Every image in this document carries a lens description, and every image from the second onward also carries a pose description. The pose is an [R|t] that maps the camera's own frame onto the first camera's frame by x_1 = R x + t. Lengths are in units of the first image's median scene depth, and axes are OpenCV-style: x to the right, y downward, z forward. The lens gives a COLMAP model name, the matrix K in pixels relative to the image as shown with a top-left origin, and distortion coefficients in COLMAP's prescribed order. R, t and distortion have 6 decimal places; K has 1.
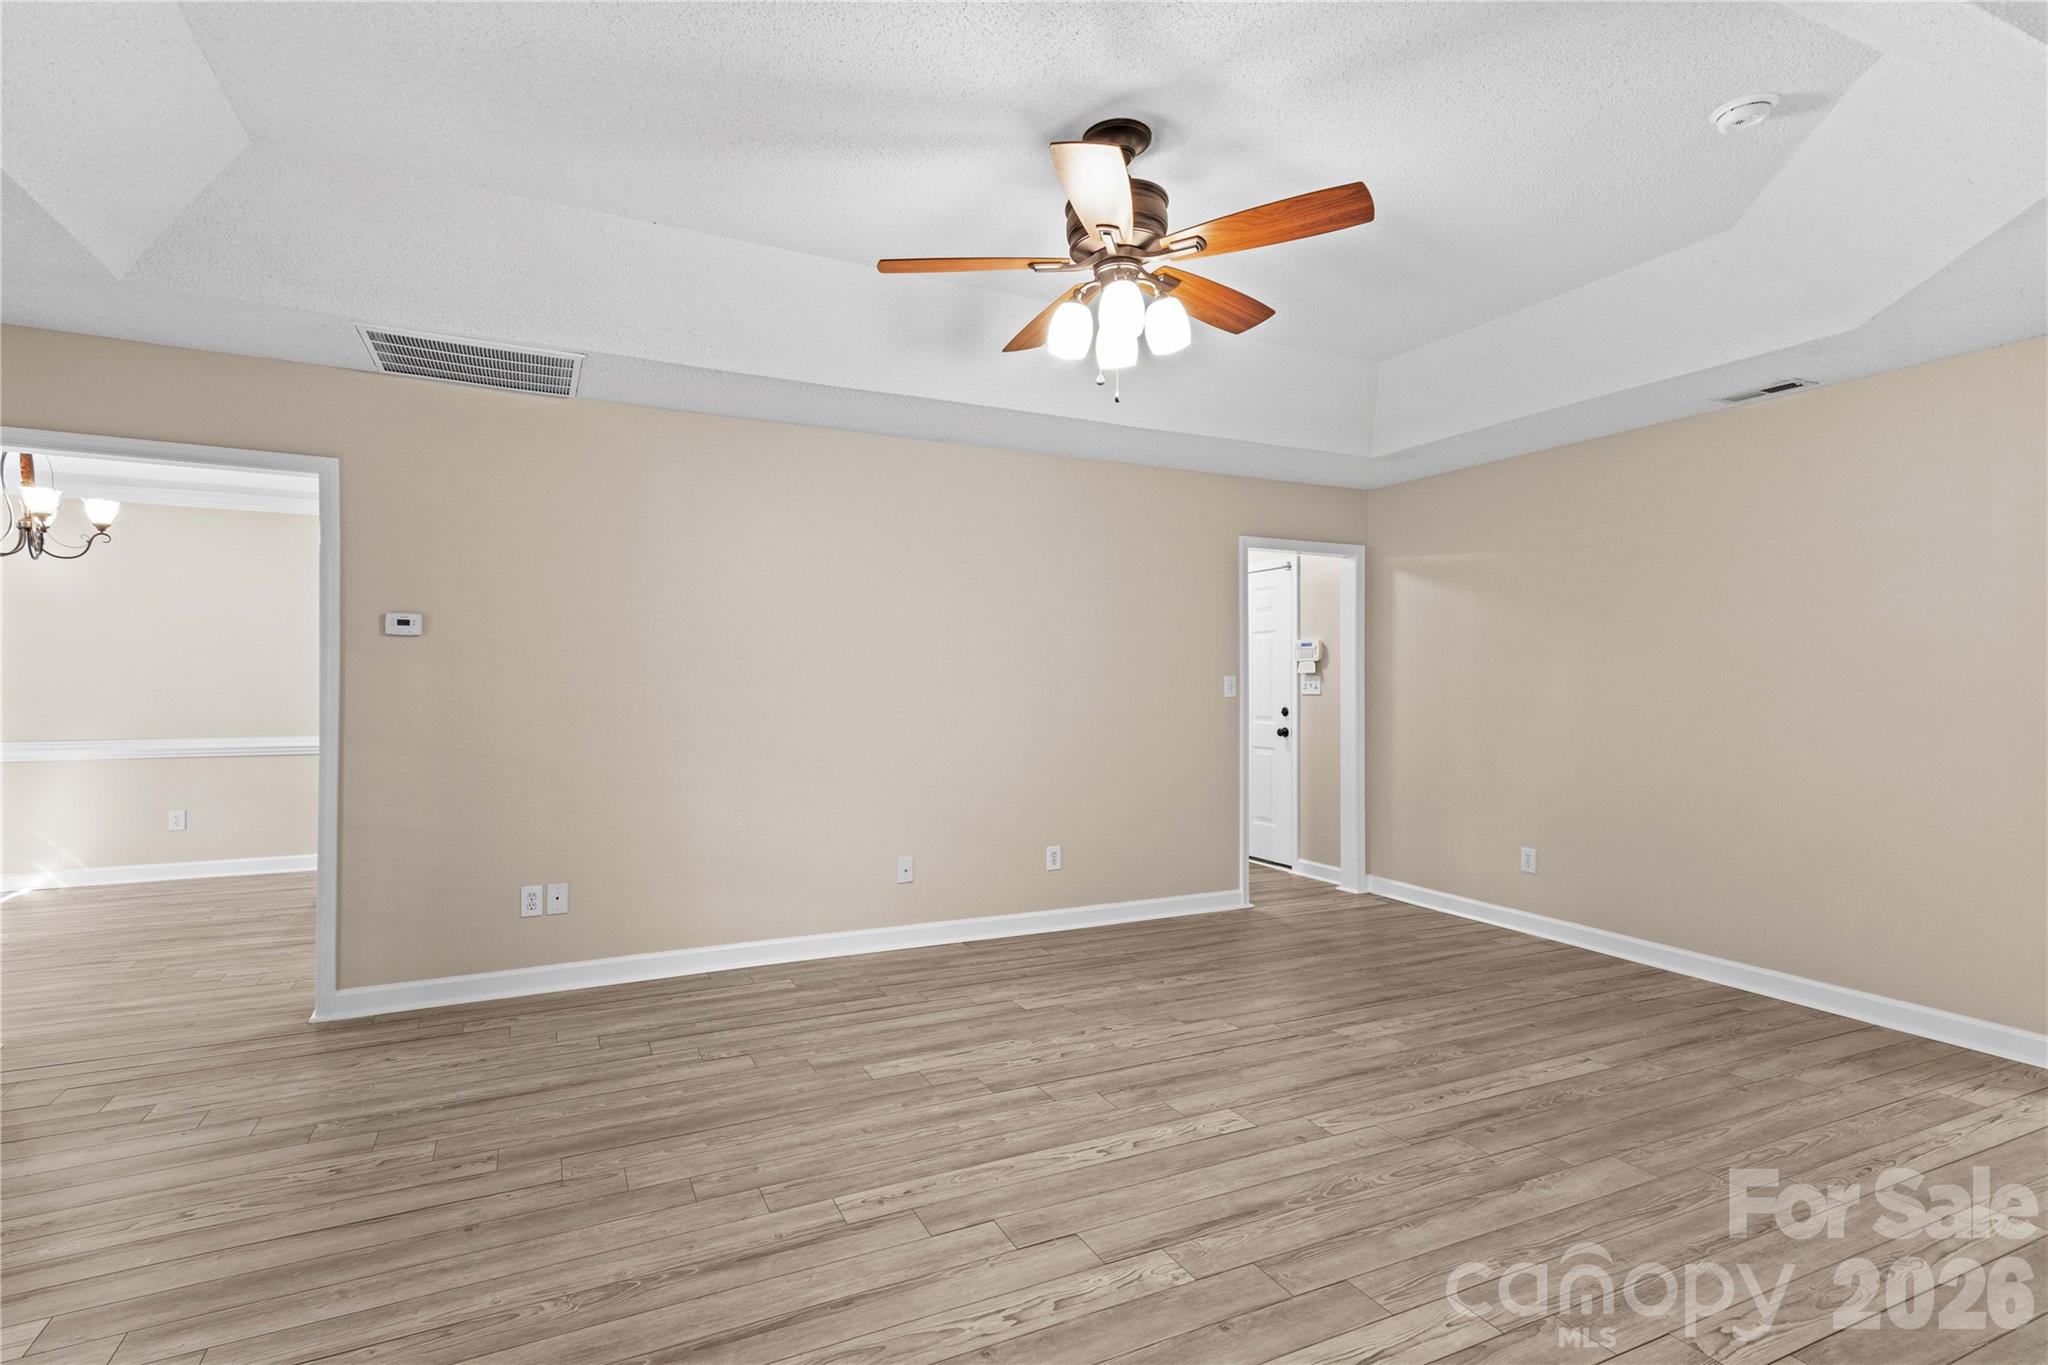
lens RADIAL K [[949.2, 0, 963.8], [0, 949.2, 699.2], [0, 0, 1]] dist [0.006627, 0.000986]
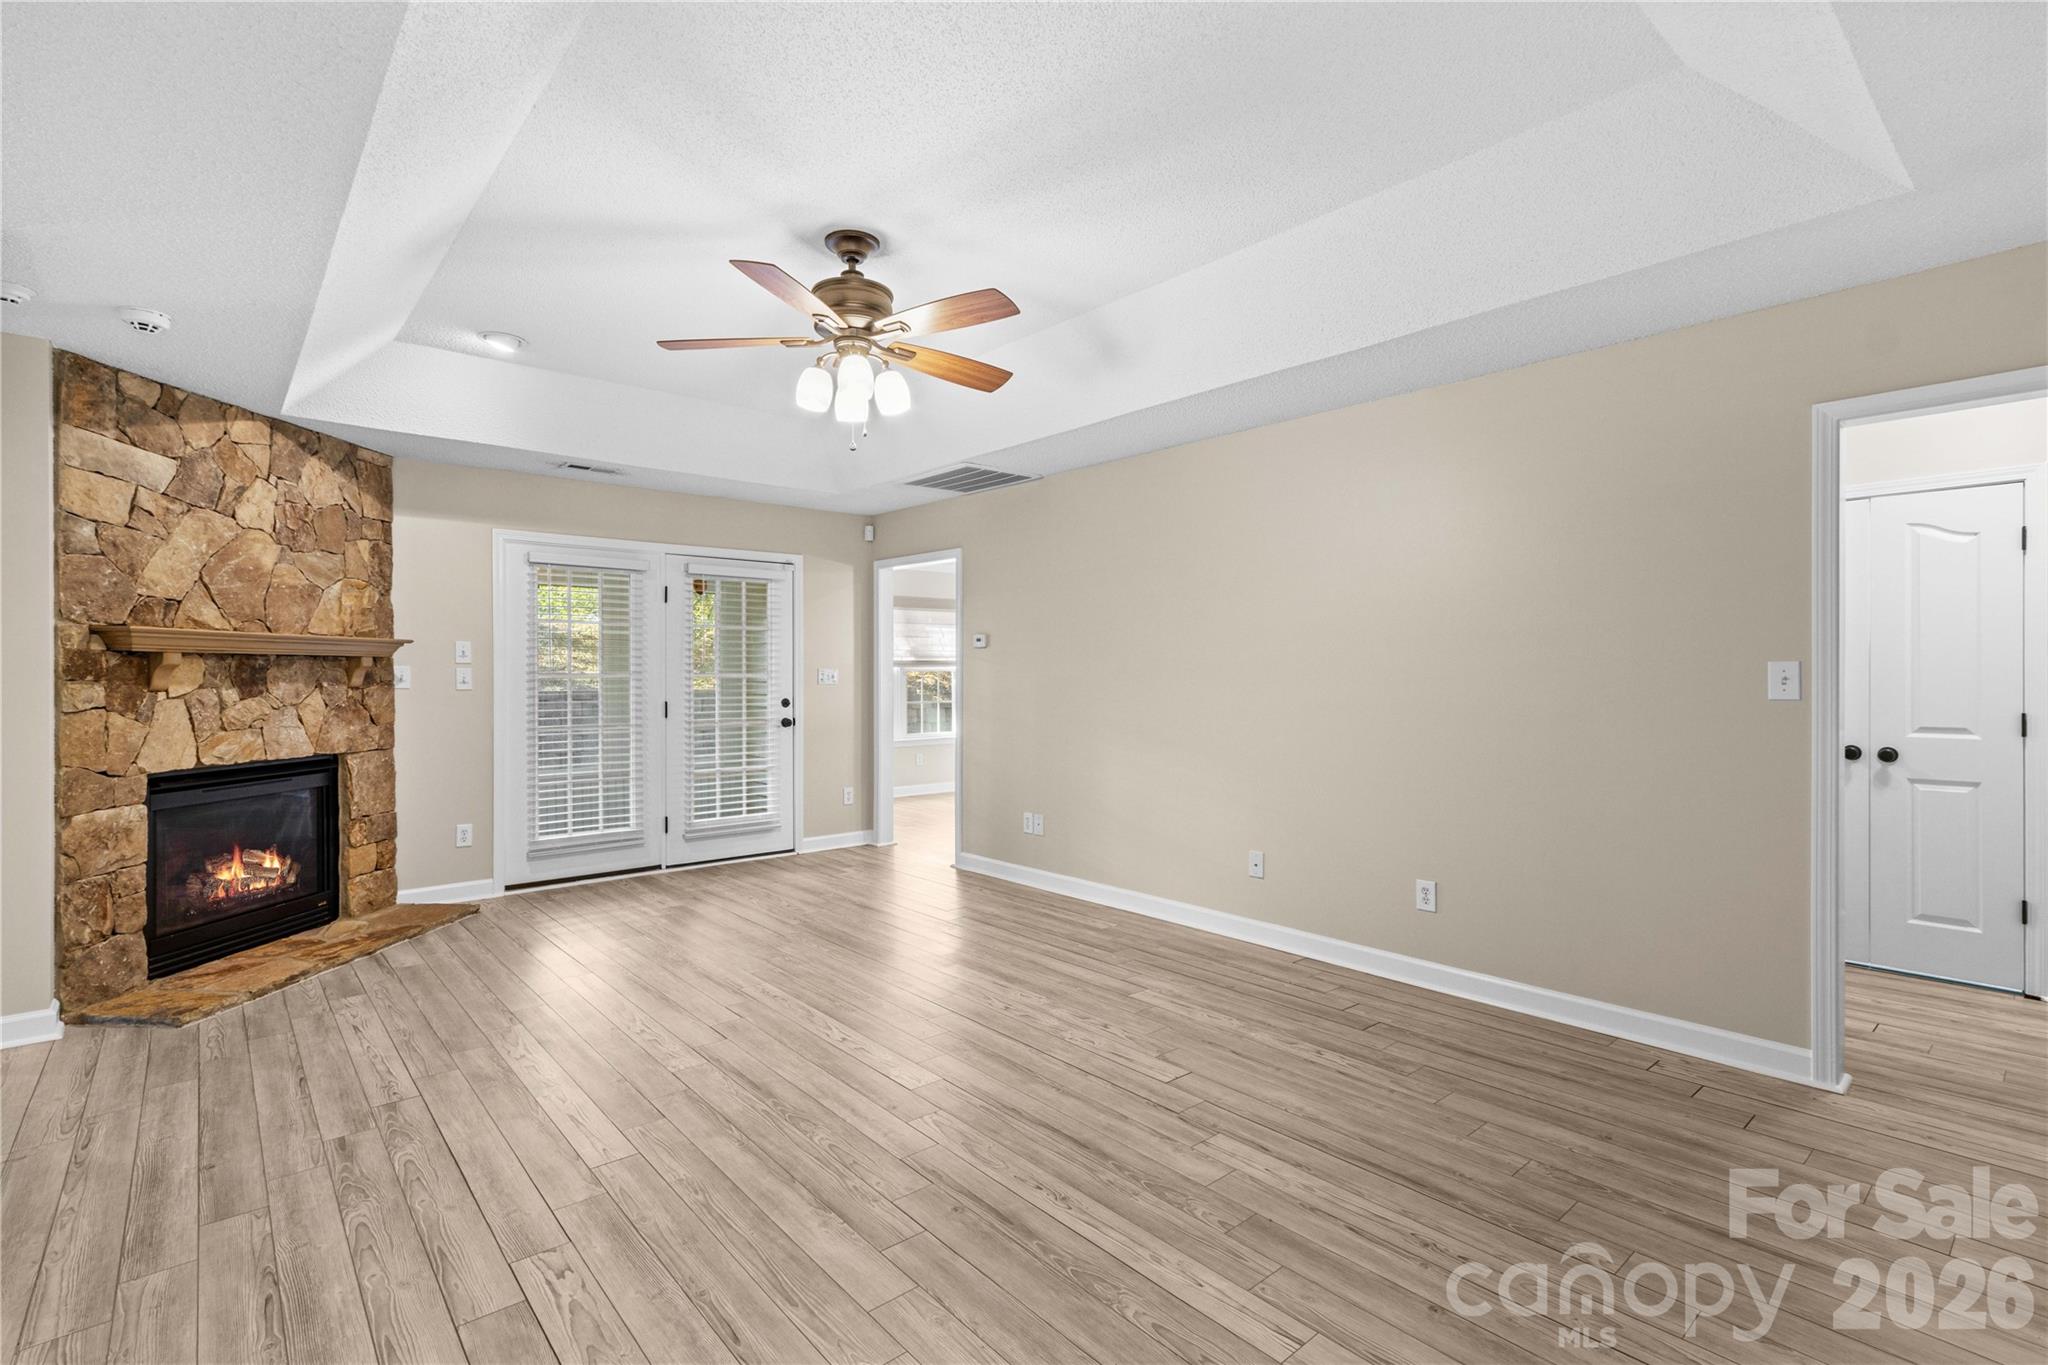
lens RADIAL K [[949.2, 0, 1029.8], [0, 949.2, 681.4], [0, 0, 1]] dist [0.006627, 0.000986]
pose [[0.294619, 0.004749, -0.955603, 1.092201], [-0.016670, 0.999861, -0.000170, -0.007905], [0.955469, 0.015980, 0.294658, 0.647383]]
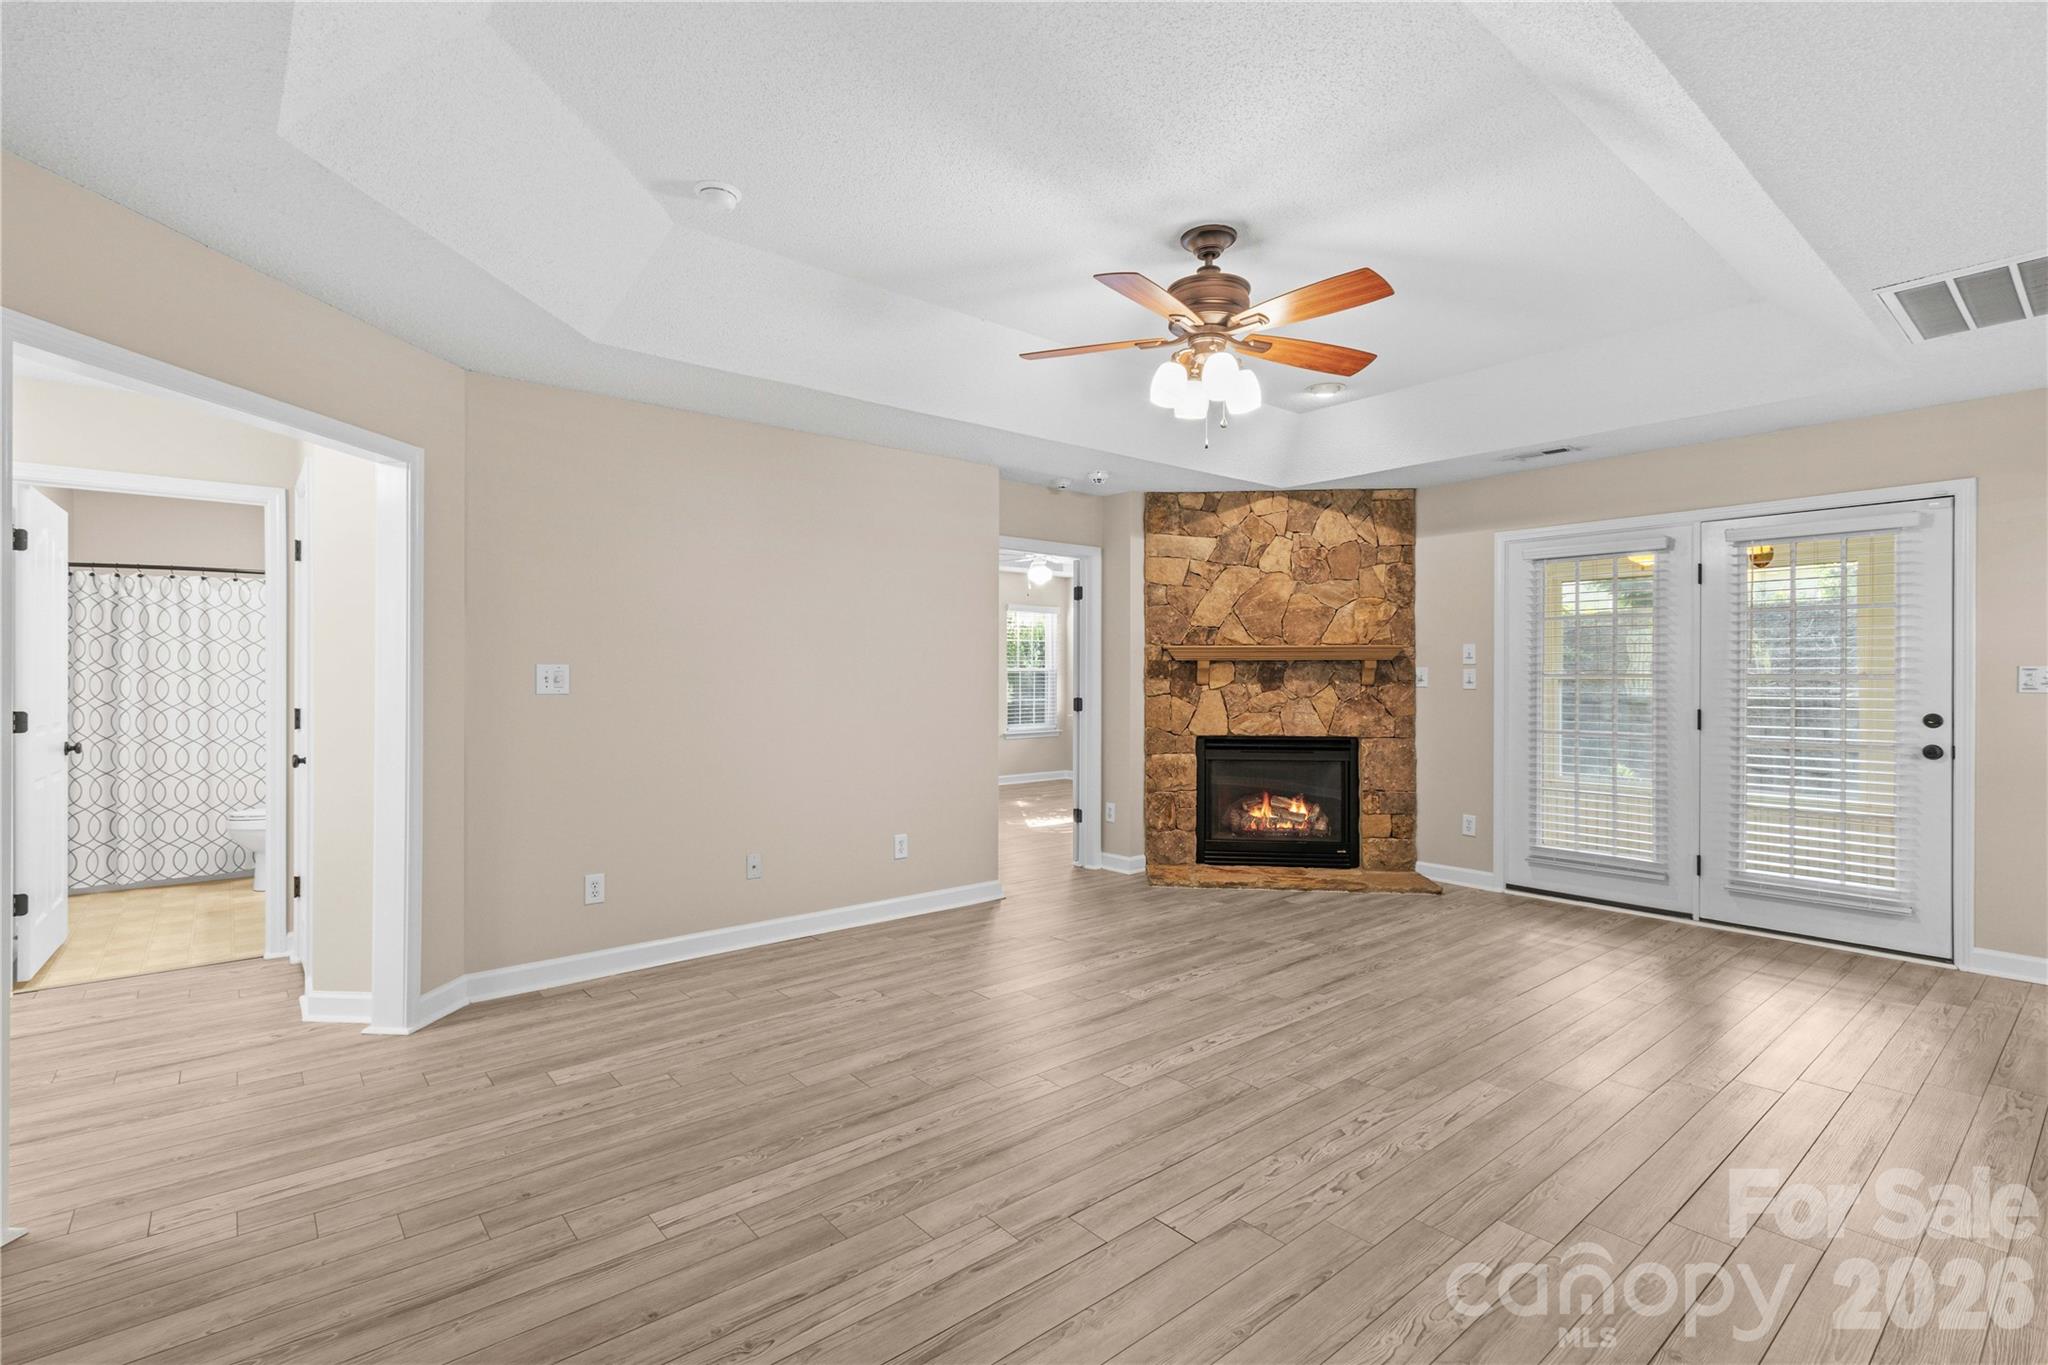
lens RADIAL K [[949.2, 0, 972.6], [0, 949.2, 682.4], [0, 0, 1]] dist [0.006627, 0.000986]
pose [[-0.970267, -0.001257, -0.242035, 0.579661], [-0.007771, 0.999633, 0.025960, -0.027116], [0.241913, 0.027070, -0.969920, 1.623916]]
